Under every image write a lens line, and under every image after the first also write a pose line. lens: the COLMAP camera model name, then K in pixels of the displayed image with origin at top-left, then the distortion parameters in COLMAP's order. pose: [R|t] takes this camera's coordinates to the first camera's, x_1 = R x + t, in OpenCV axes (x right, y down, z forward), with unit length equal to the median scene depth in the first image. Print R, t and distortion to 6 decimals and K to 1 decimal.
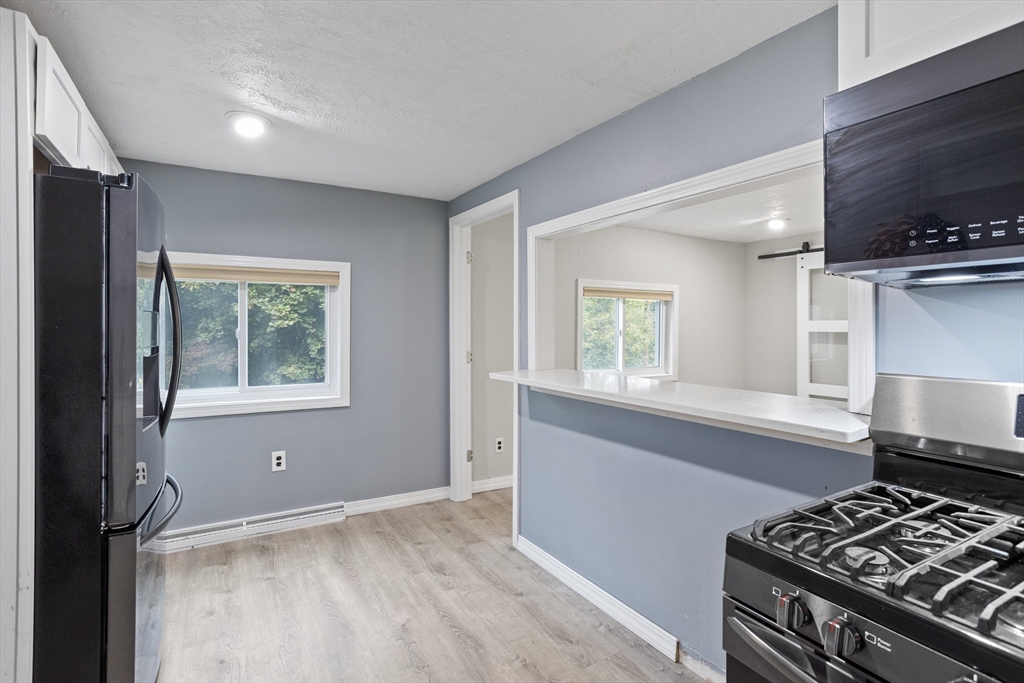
lens RADIAL K [[499.1, 0, 509.9], [0, 499.1, 333.1], [0, 0, 1]] dist [-0.034758, 0.016505]
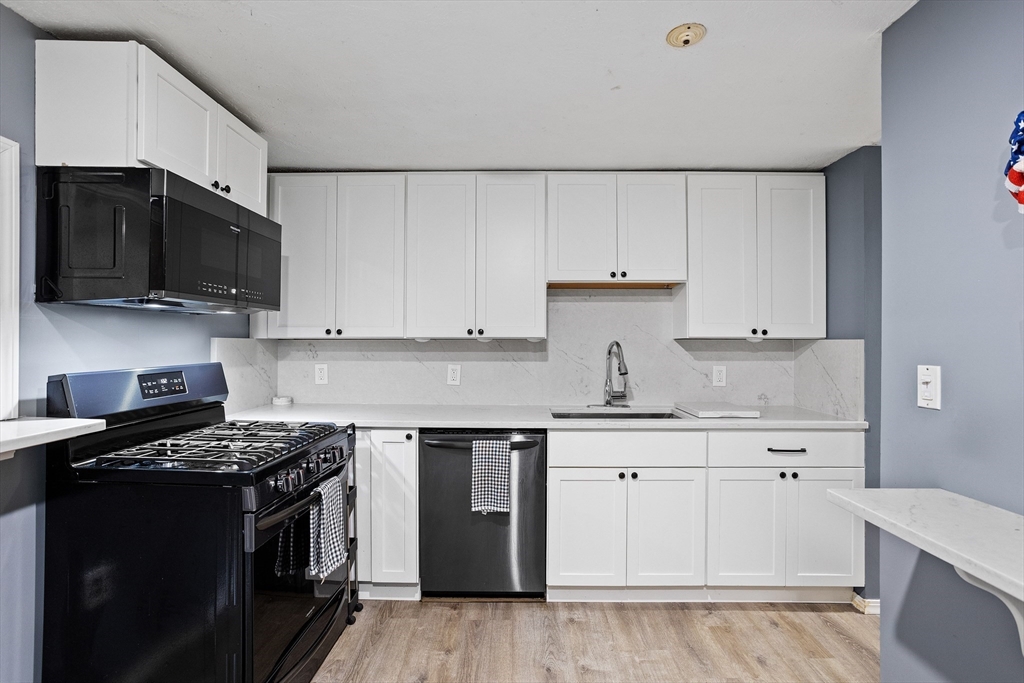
lens RADIAL K [[499.1, 0, 510.8], [0, 499.1, 343.2], [0, 0, 1]] dist [-0.034758, 0.016505]
pose [[-0.850158, -0.008446, 0.526460, -0.338461], [0.001570, 0.999826, 0.018575, -0.007388], [-0.526526, 0.016618, -0.849997, 0.637445]]
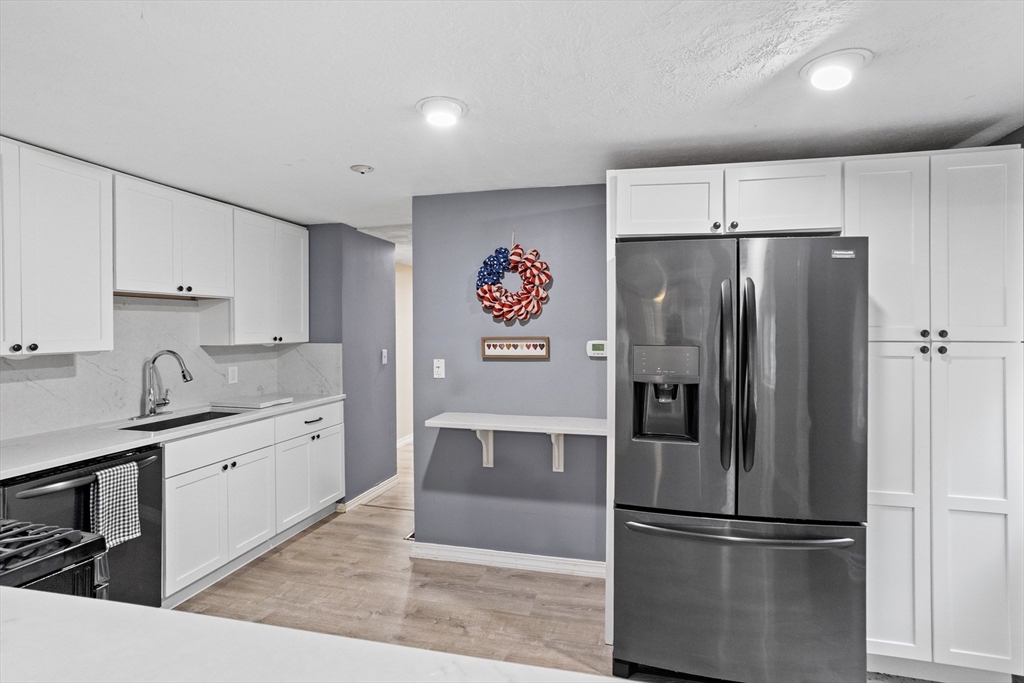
lens RADIAL K [[499.1, 0, 524.0], [0, 499.1, 330.7], [0, 0, 1]] dist [-0.034758, 0.016505]
pose [[-0.693849, -0.000194, -0.720120, 0.203333], [-0.011383, 0.999878, 0.010699, -0.050685], [0.720030, 0.015620, -0.693767, 0.901264]]
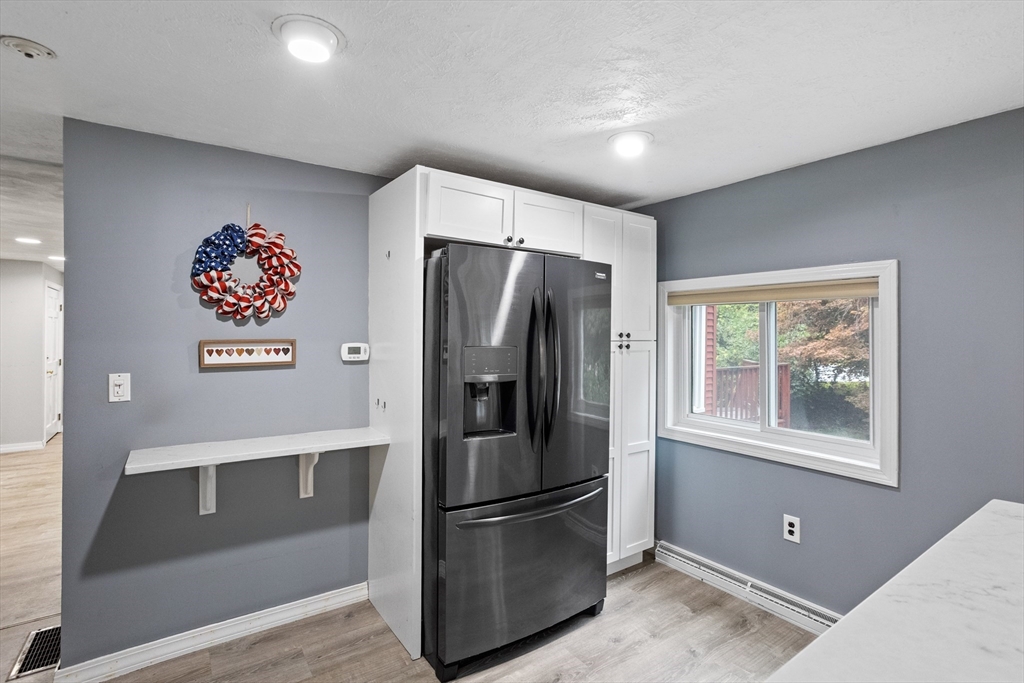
lens RADIAL K [[499.1, 0, 520.7], [0, 499.1, 331.0], [0, 0, 1]] dist [-0.034758, 0.016505]
pose [[0.071237, -0.005774, -0.997443, 0.307049], [-0.018599, 0.999802, -0.007116, -0.043331], [0.997286, 0.019059, 0.071116, 0.560726]]
